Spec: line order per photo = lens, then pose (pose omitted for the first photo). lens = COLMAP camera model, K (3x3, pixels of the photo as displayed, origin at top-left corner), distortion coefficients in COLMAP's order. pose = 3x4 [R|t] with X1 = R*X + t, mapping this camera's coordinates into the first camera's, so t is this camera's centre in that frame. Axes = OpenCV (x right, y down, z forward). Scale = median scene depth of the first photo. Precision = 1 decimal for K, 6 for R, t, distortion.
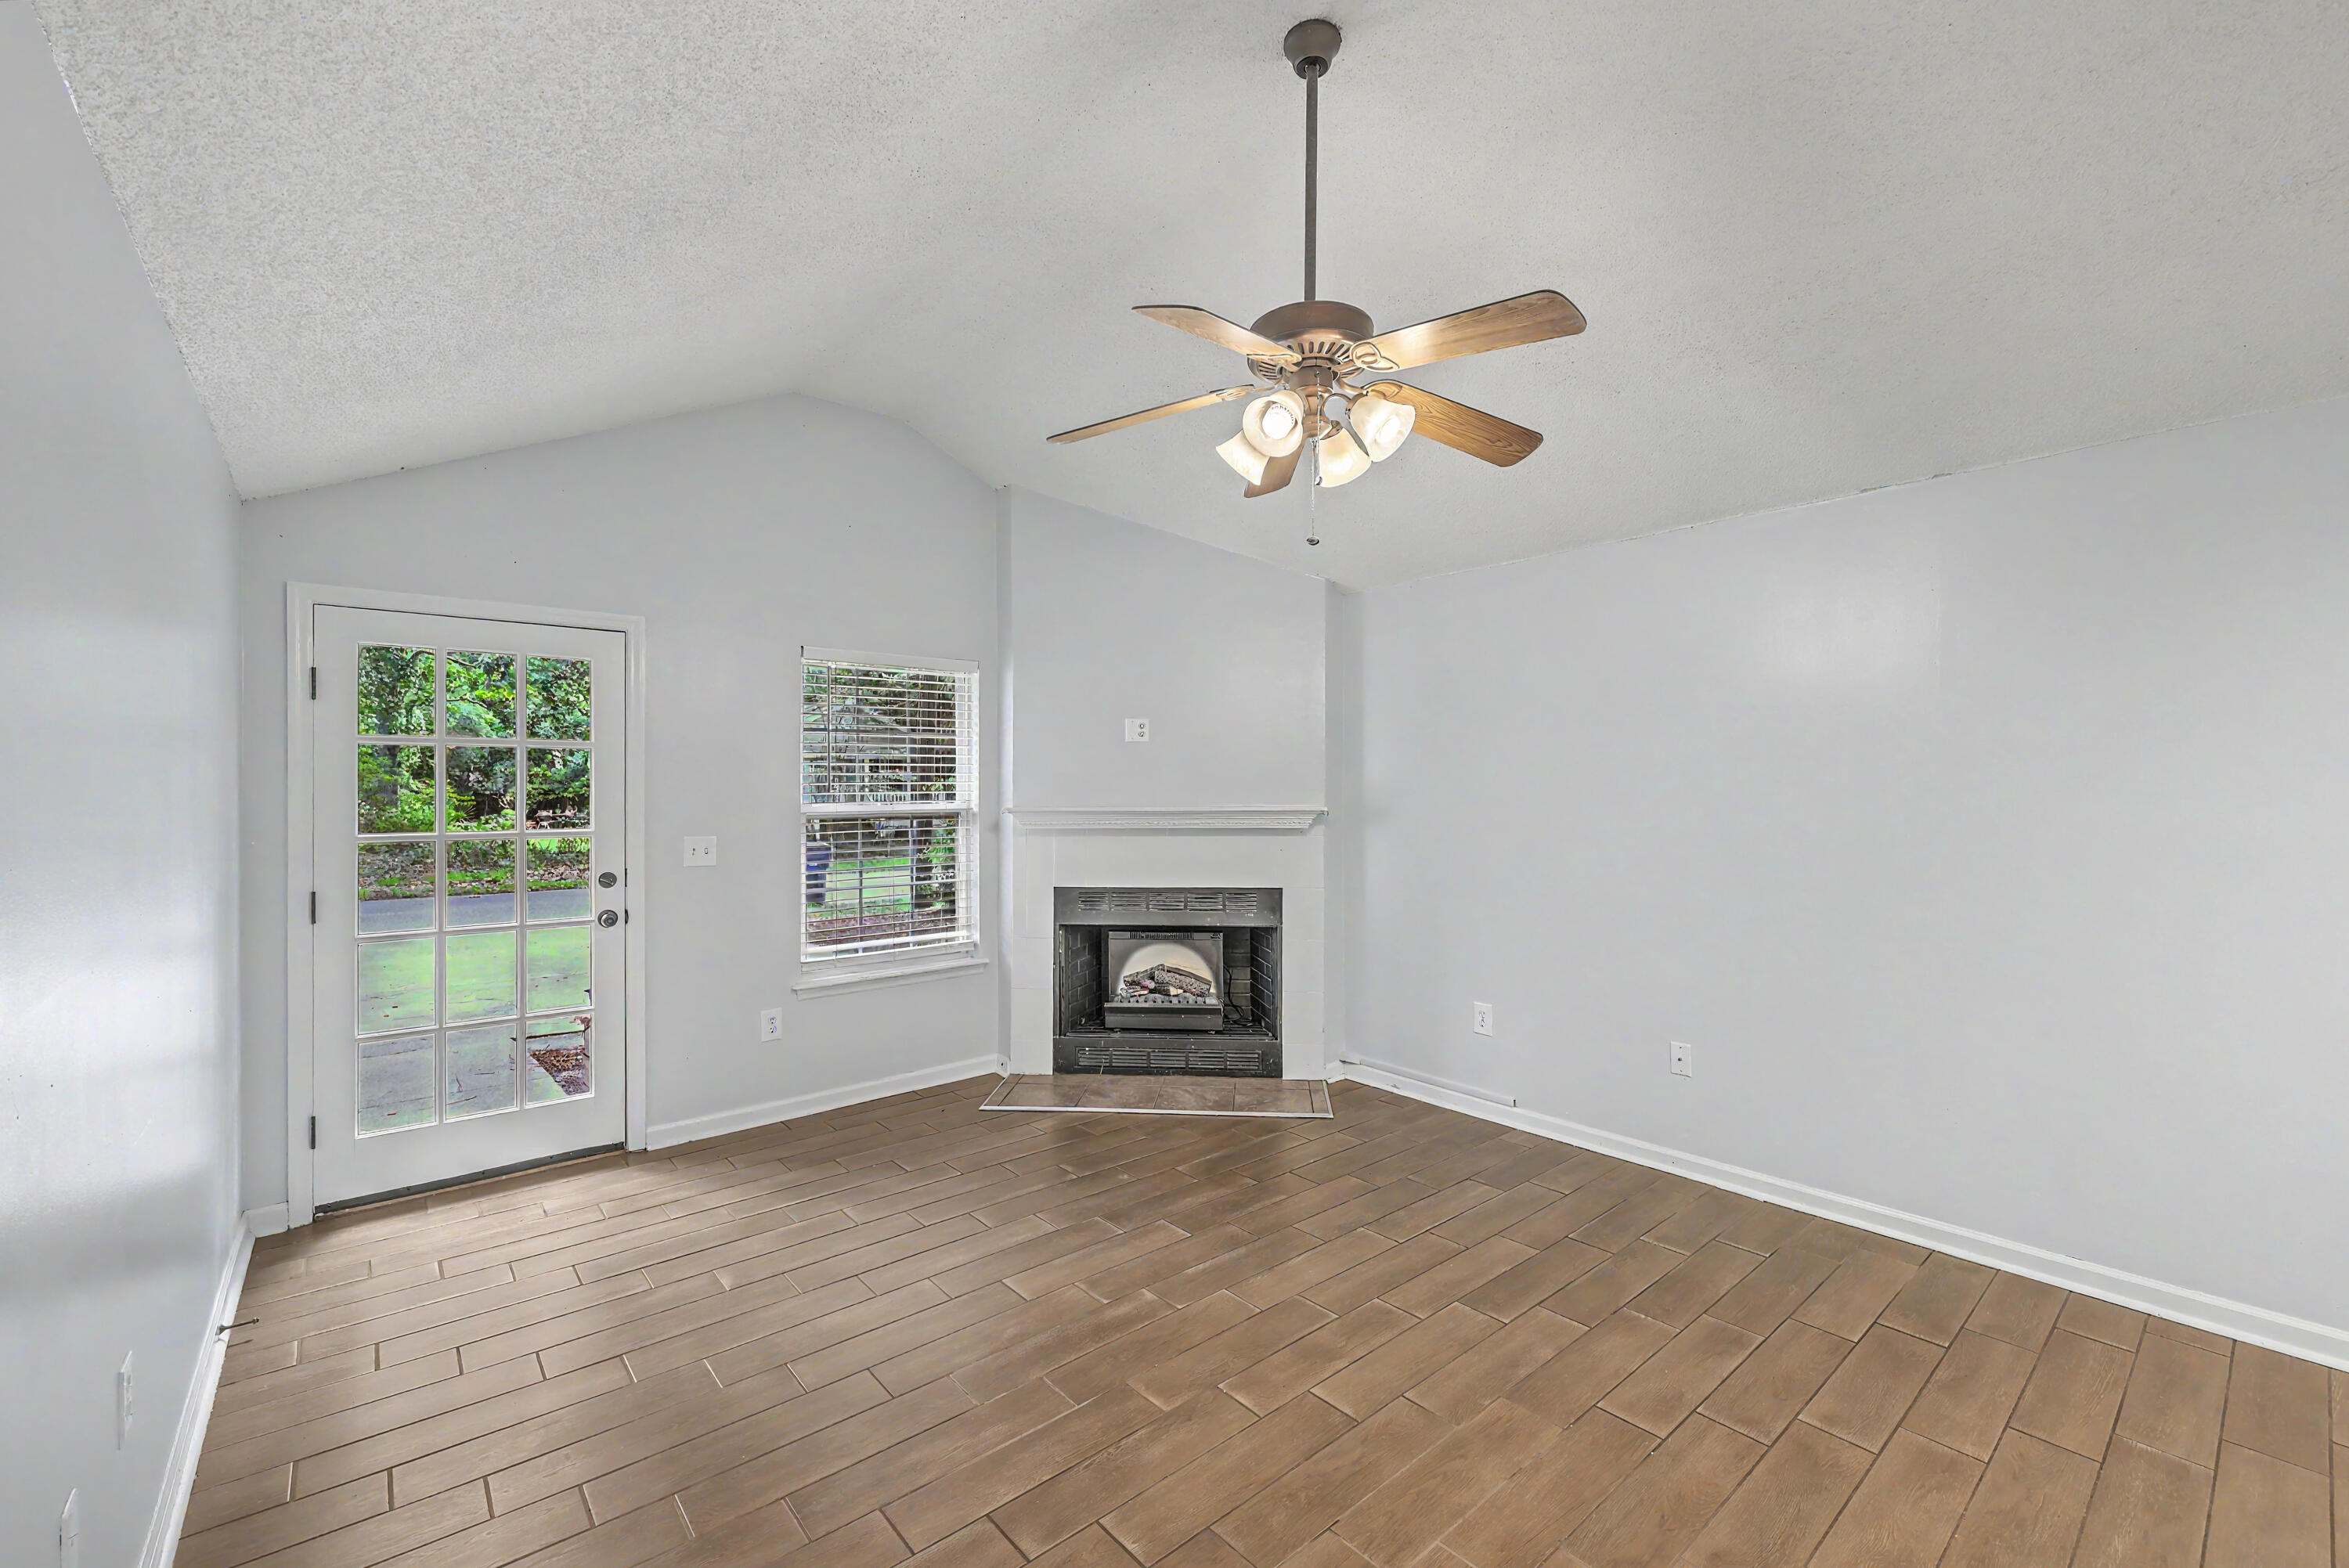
lens RADIAL K [[964.1, 0, 1177.2], [0, 964.1, 785.1], [0, 0, 1]] dist [0.002175, -0.000189]
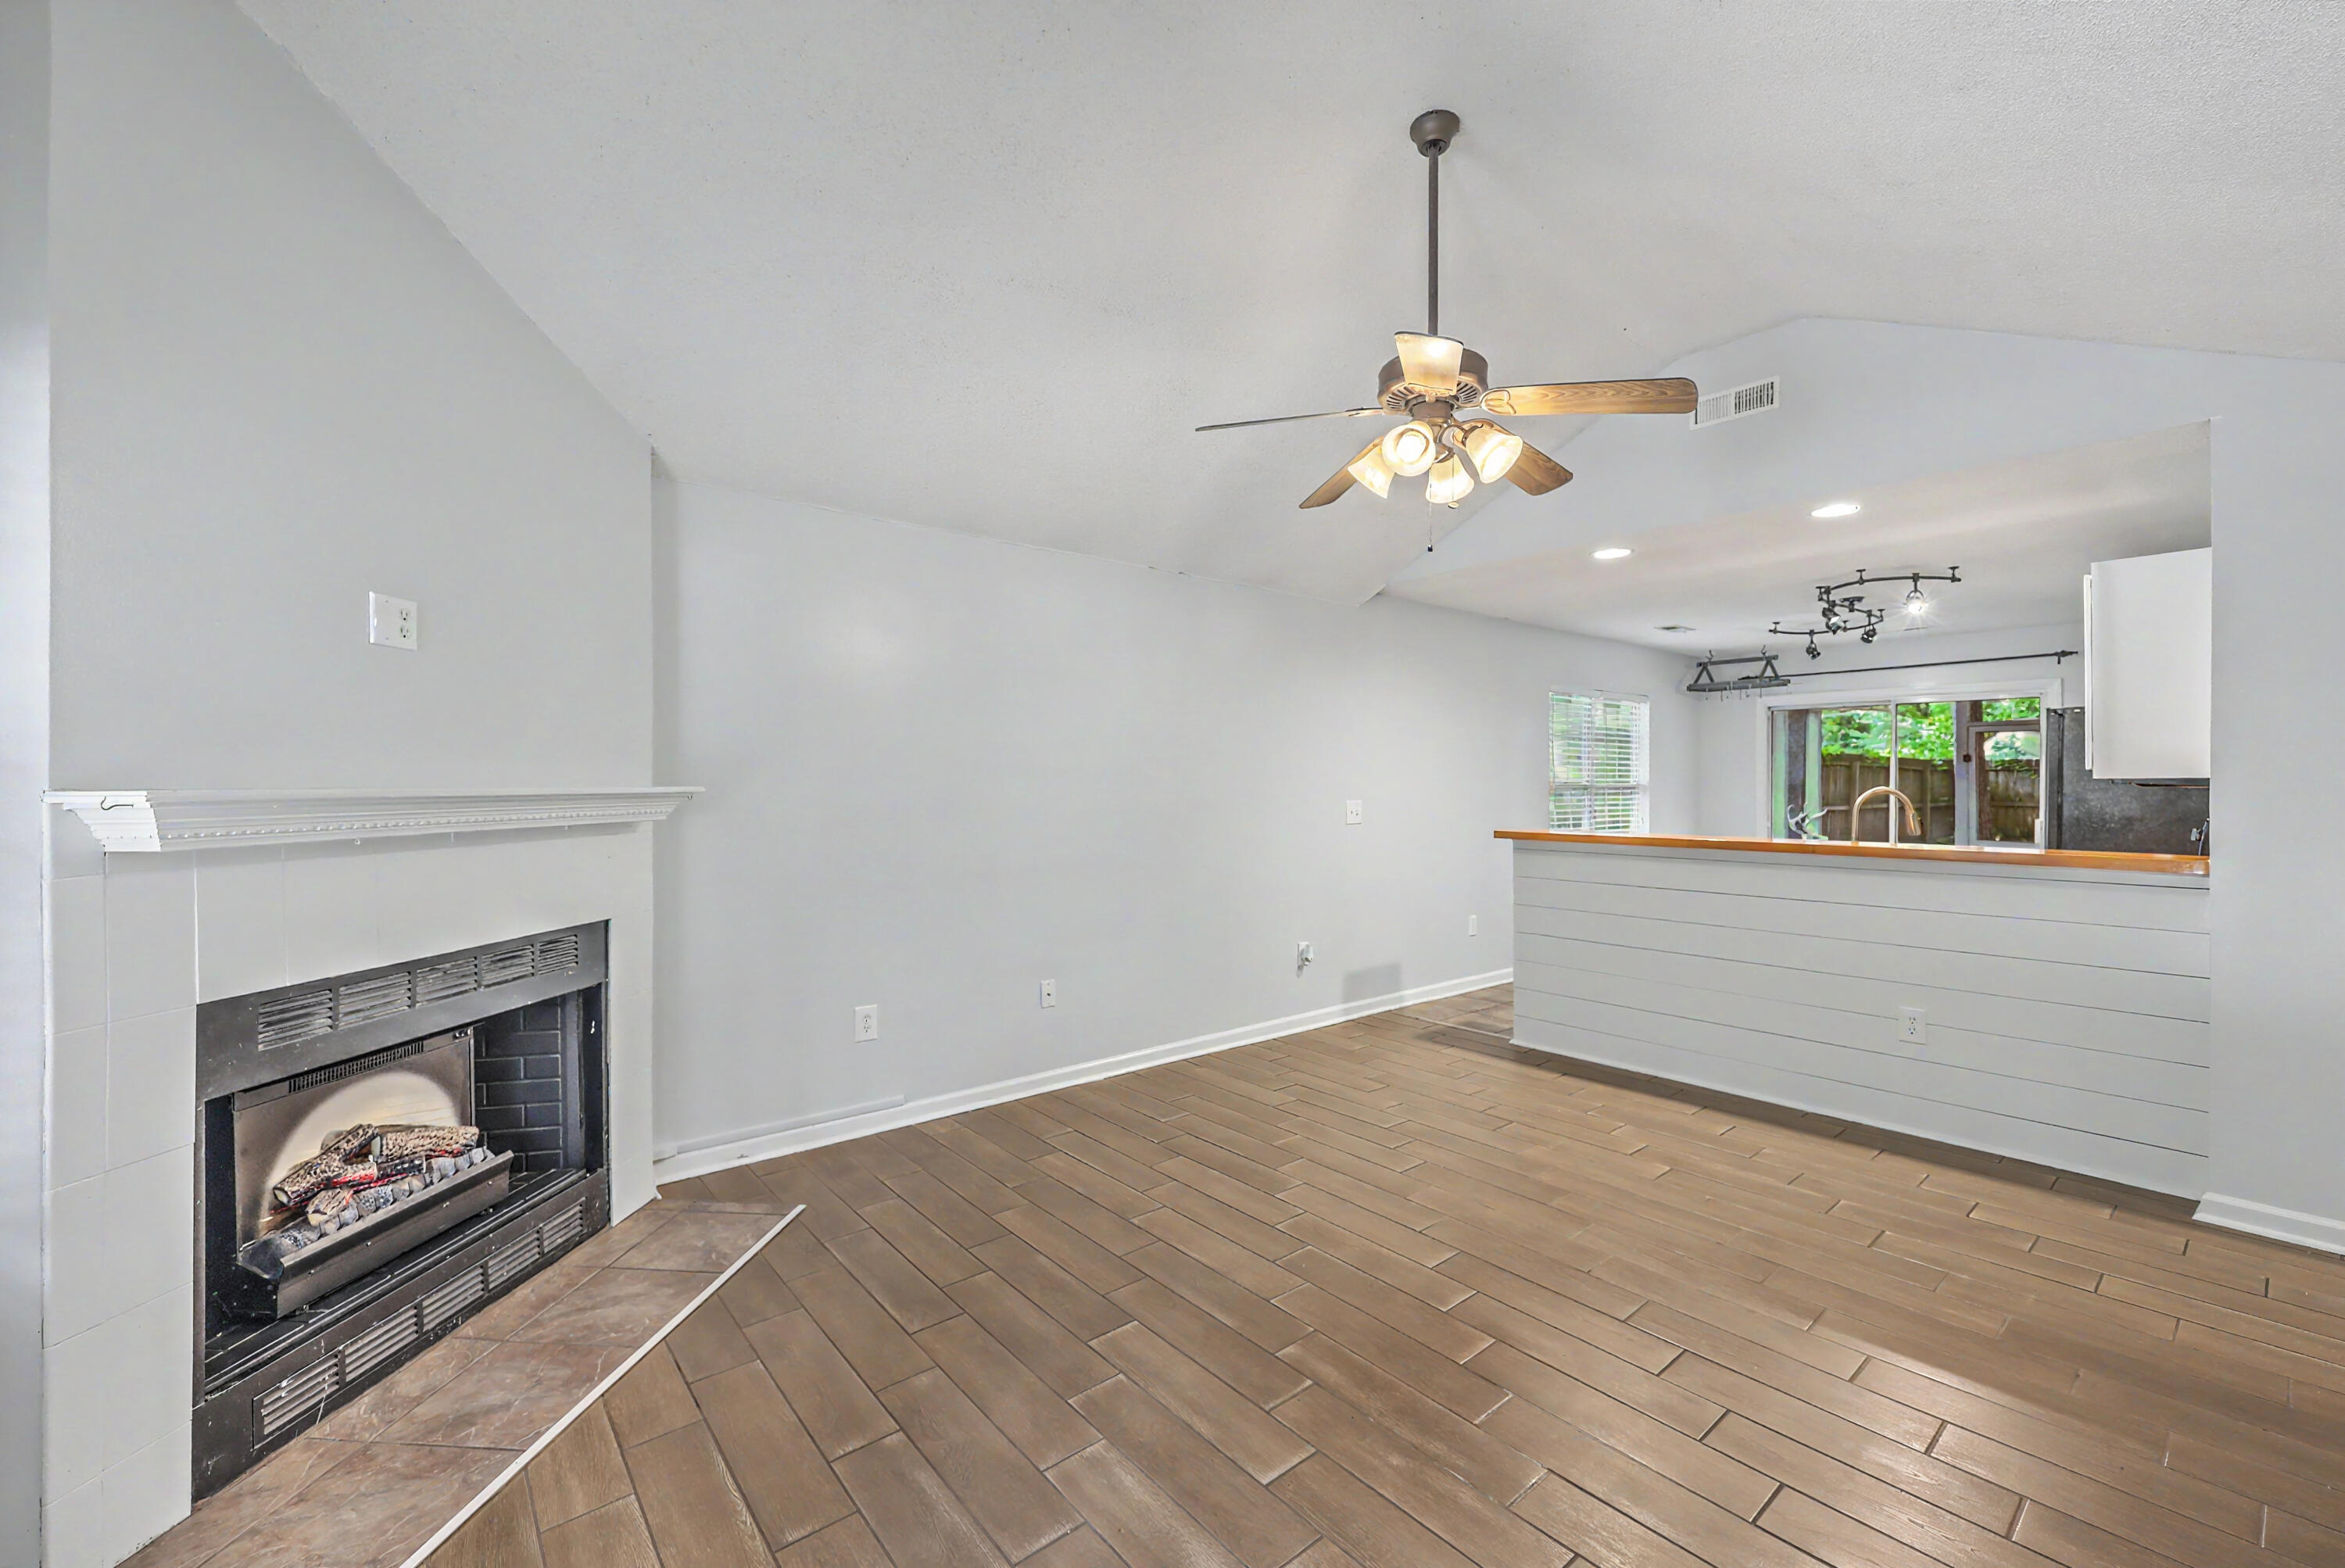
lens RADIAL K [[962.6, 0, 1167.8], [0, 962.6, 790.1], [0, 0, 1]] dist [0.002175, -0.000189]
pose [[0.010730, -0.004874, 0.999931, -0.509063], [-0.005473, 0.999973, 0.004933, 0.019192], [-0.999927, -0.005525, 0.010703, 0.640608]]
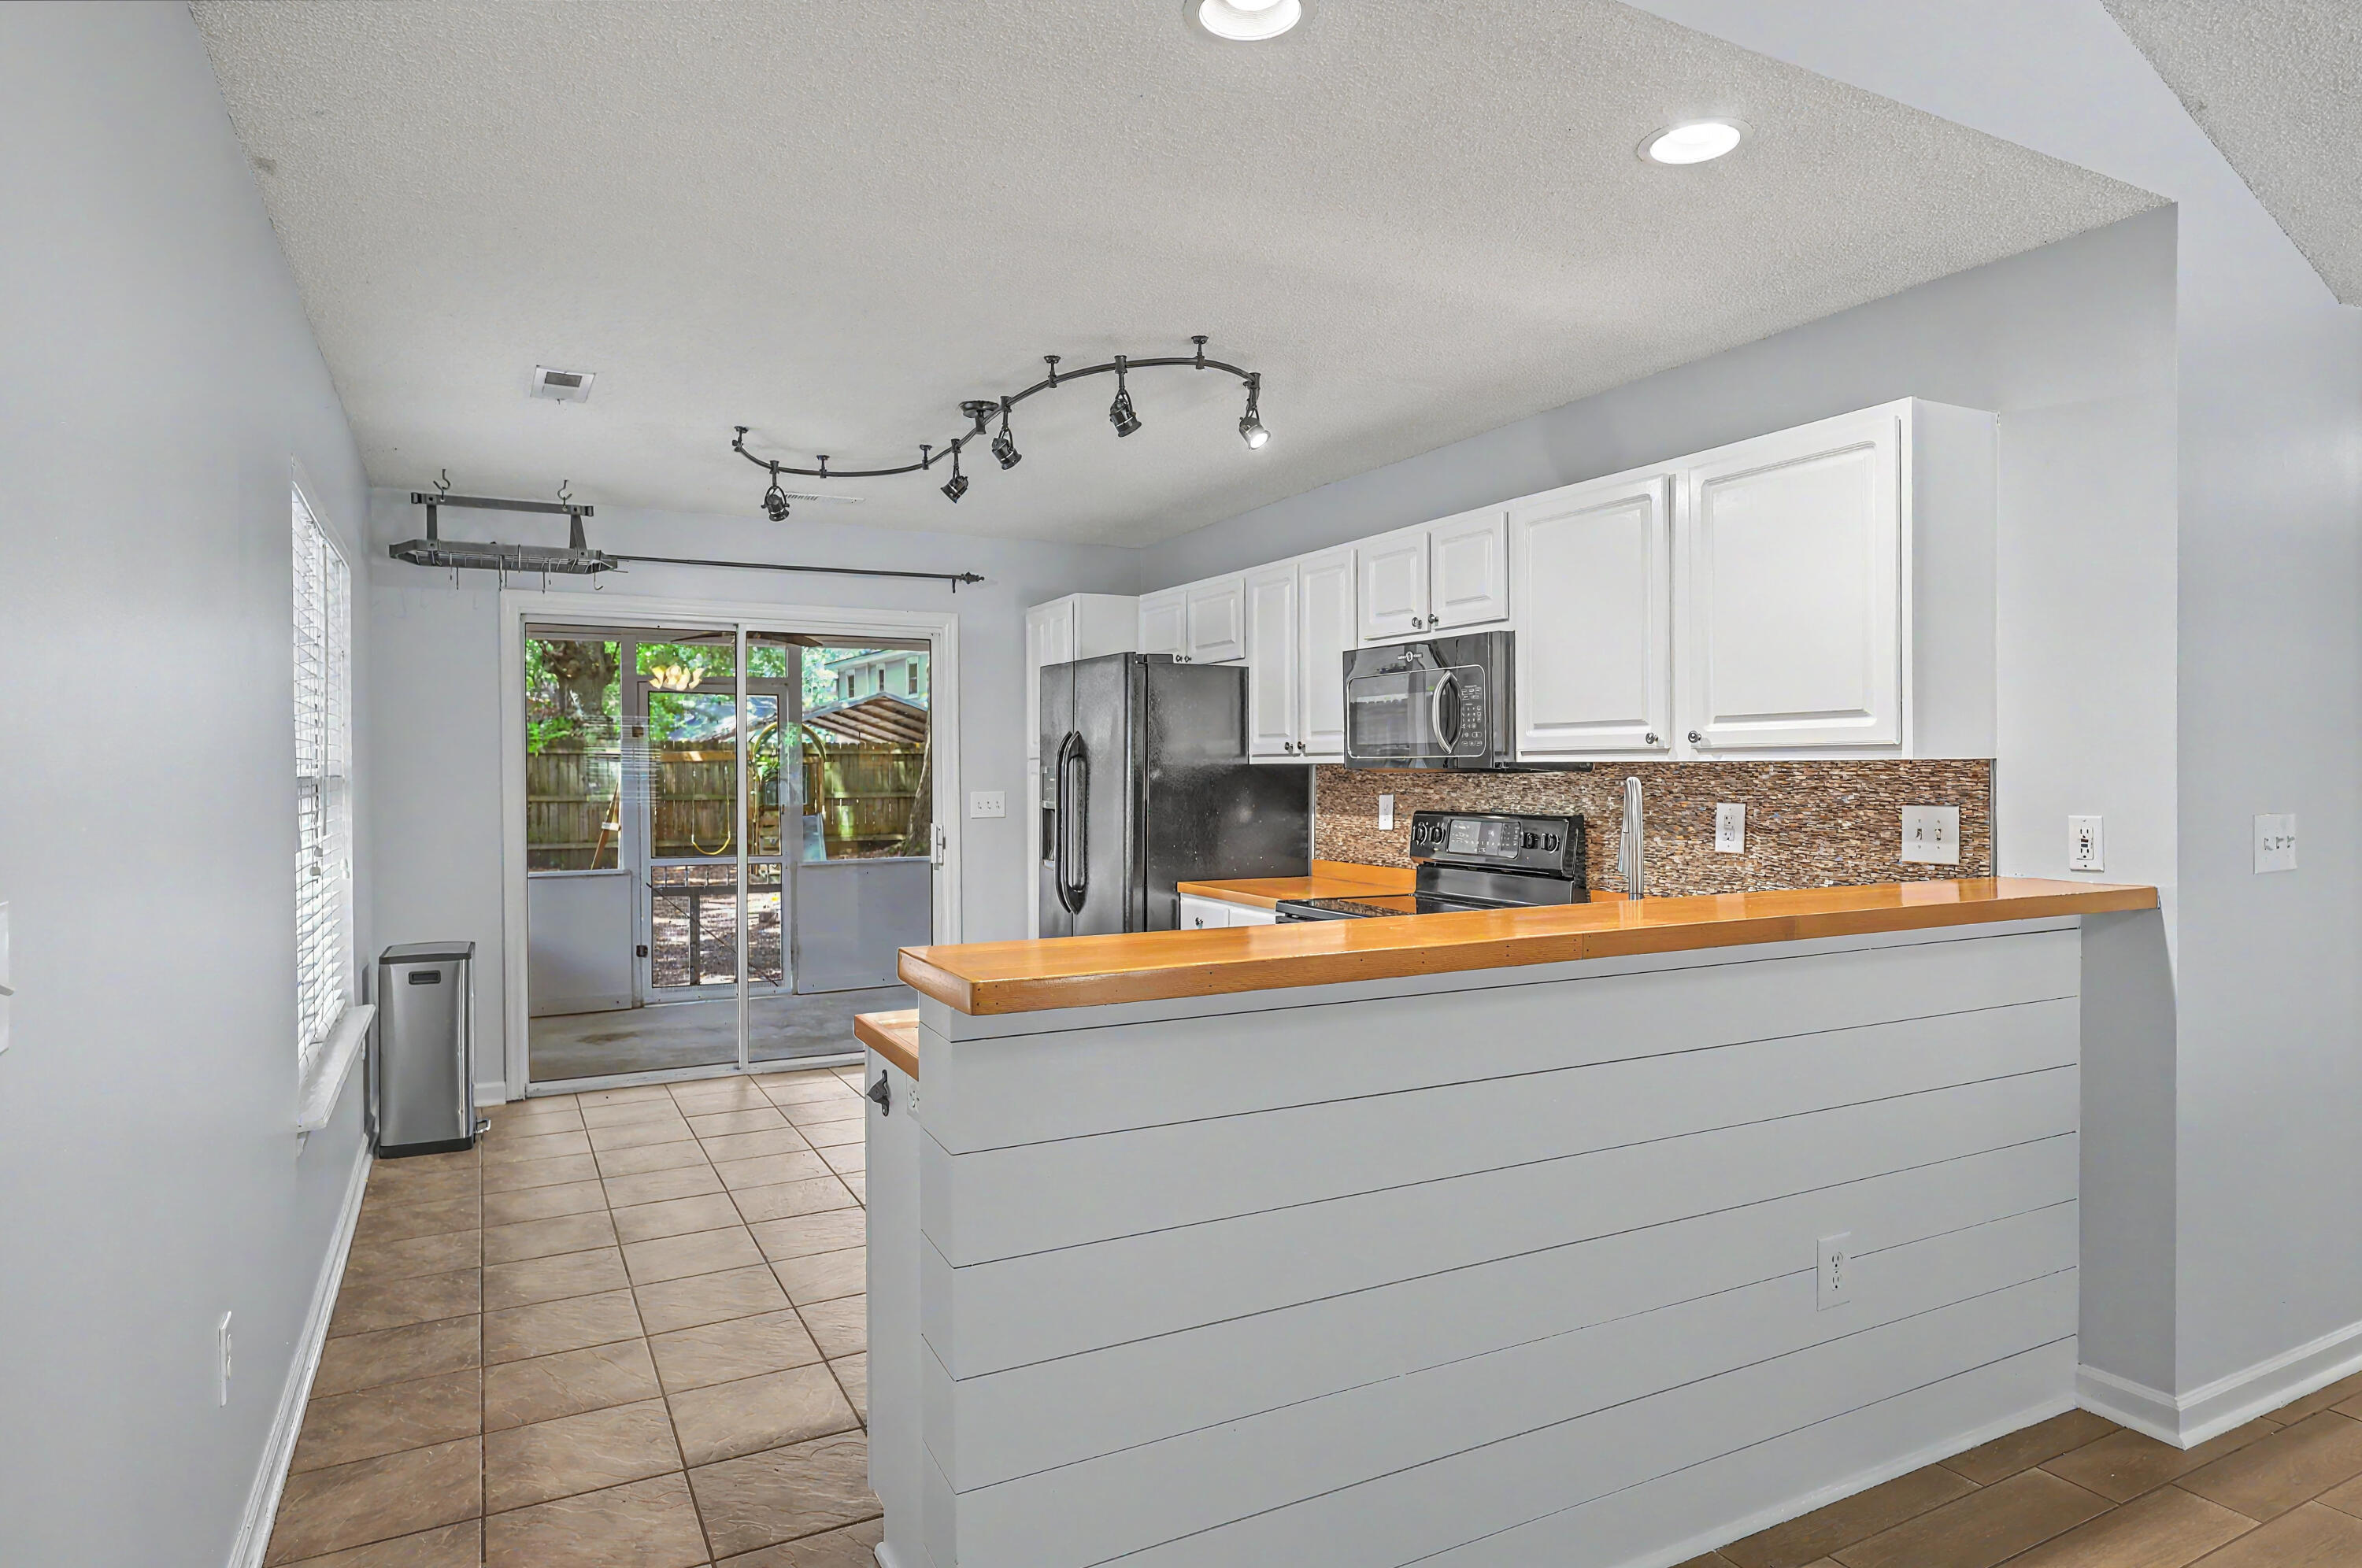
lens RADIAL K [[1365.7, 0, 1201.2], [0, 1365.7, 777.2], [0, 0, 1]] dist [0.004593, -0.000532]
pose [[-0.977636, 0.005565, 0.210232, 0.422360], [0.006309, 0.999976, 0.002870, 0.014758], [-0.210211, 0.004132, -0.977647, 0.619512]]
